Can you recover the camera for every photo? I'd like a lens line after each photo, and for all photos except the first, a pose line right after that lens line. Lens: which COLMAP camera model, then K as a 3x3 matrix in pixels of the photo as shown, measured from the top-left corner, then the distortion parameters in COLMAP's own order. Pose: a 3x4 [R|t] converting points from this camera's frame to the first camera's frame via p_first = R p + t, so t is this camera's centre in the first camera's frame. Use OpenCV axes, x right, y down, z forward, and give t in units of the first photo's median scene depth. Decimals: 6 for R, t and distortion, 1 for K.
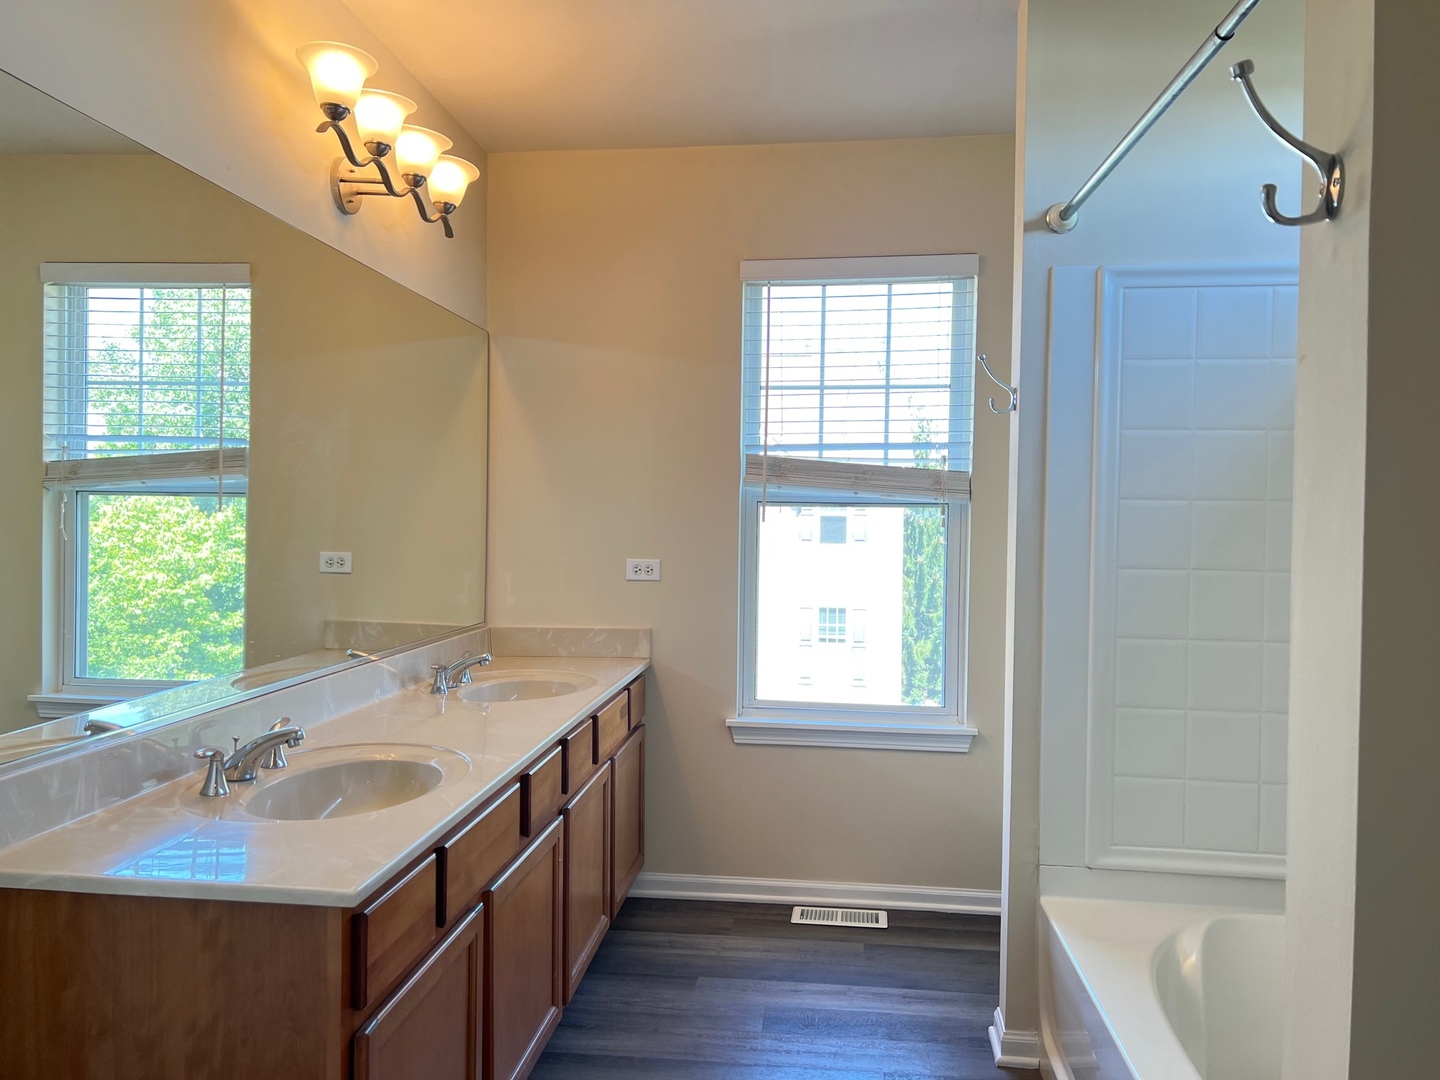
lens RADIAL K [[1076.0, 0, 708.3], [0, 1076.0, 540.5], [0, 0, 1]] dist [0.092275, -0.078948]
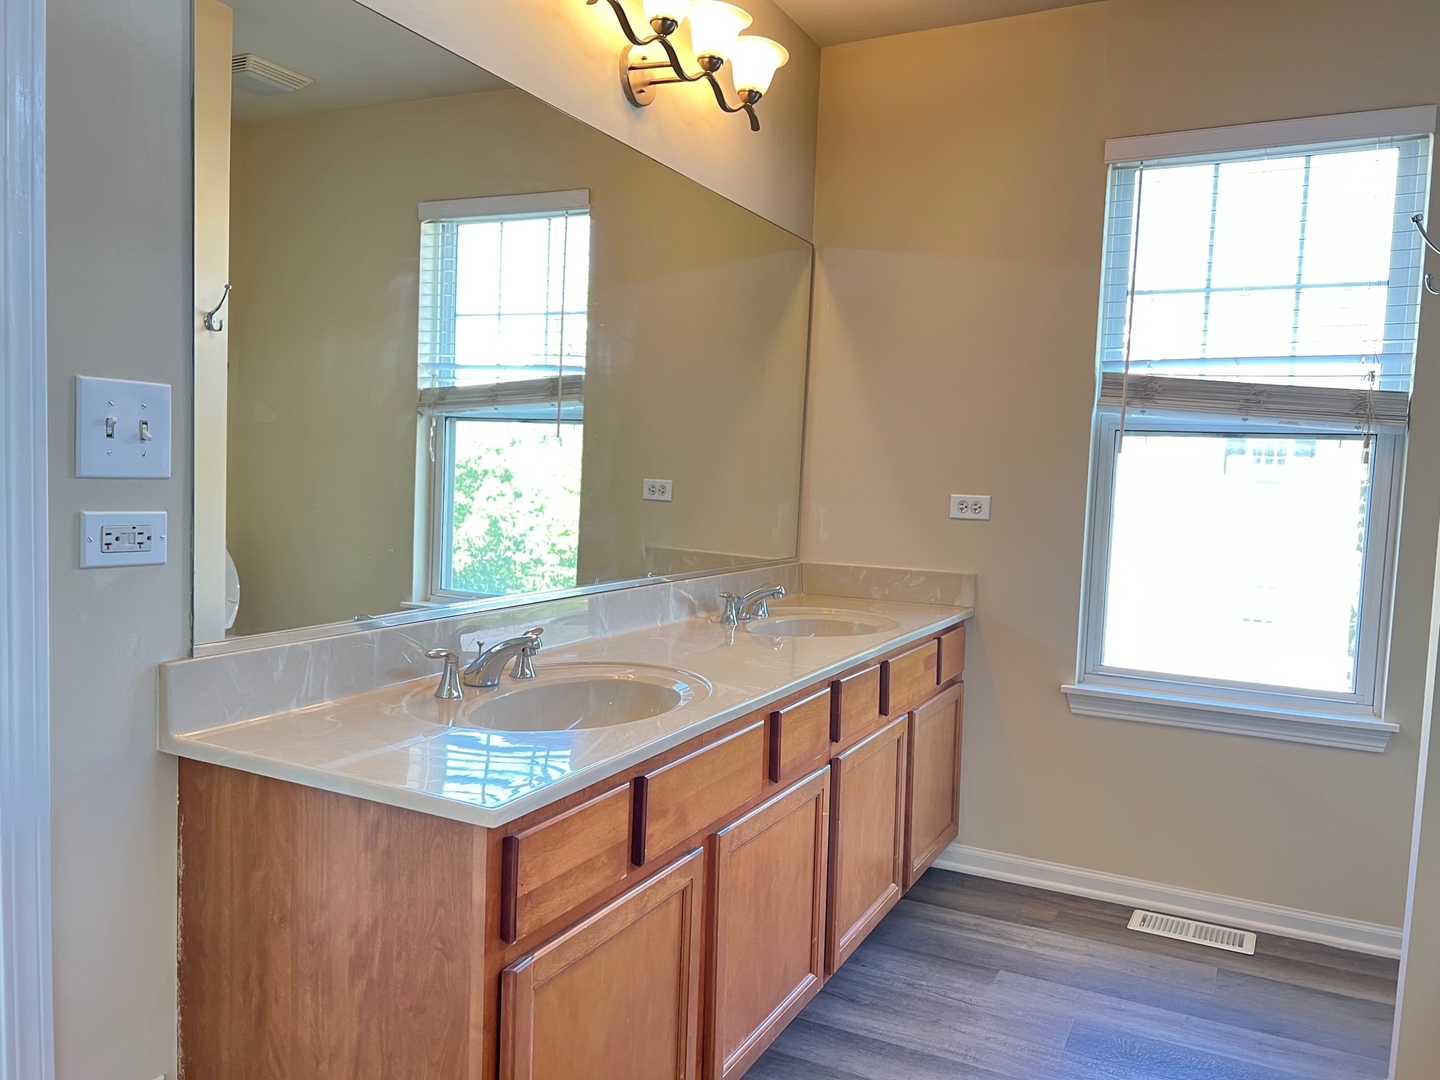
lens RADIAL K [[1083.7, 0, 720.0], [0, 1083.7, 540.0], [0, 0, 1]] dist [0.093592, -0.105725]
pose [[0.938772, 0.045337, -0.341543, 0.061357], [-0.032295, 0.998519, 0.043779, 0.025182], [0.343022, -0.030069, 0.938846, 0.104471]]
